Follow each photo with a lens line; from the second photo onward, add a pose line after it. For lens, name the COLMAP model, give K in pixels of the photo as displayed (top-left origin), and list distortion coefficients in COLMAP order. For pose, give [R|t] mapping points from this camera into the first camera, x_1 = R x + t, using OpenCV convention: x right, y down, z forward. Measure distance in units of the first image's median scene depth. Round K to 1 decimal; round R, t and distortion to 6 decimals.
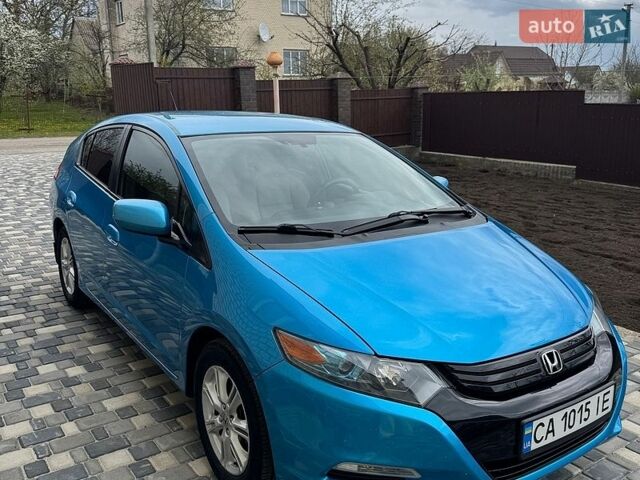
lens RADIAL K [[592.0, 0, 324.0], [0, 592.0, 238.8], [0, 0, 1]] dist [0.141251, -0.245207]
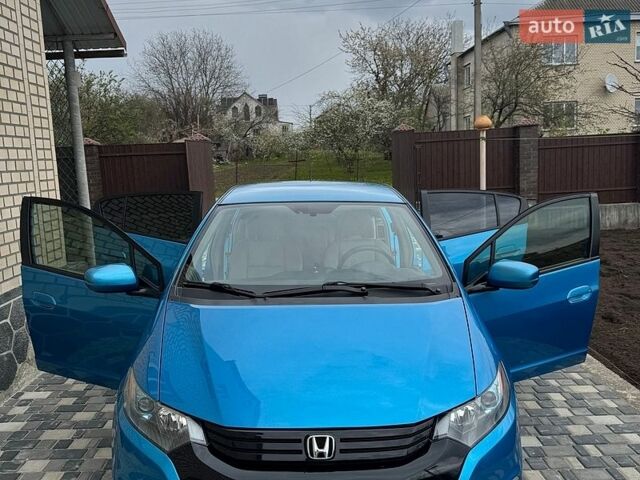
lens RADIAL K [[592.0, 0, 324.0], [0, 592.0, 238.8], [0, 0, 1]] dist [0.141251, -0.245207]
pose [[0.838156, 0.054756, -0.542675, 0.136668], [-0.103022, 0.992932, -0.058929, -0.011680], [0.535612, 0.105299, 0.837873, 0.021914]]
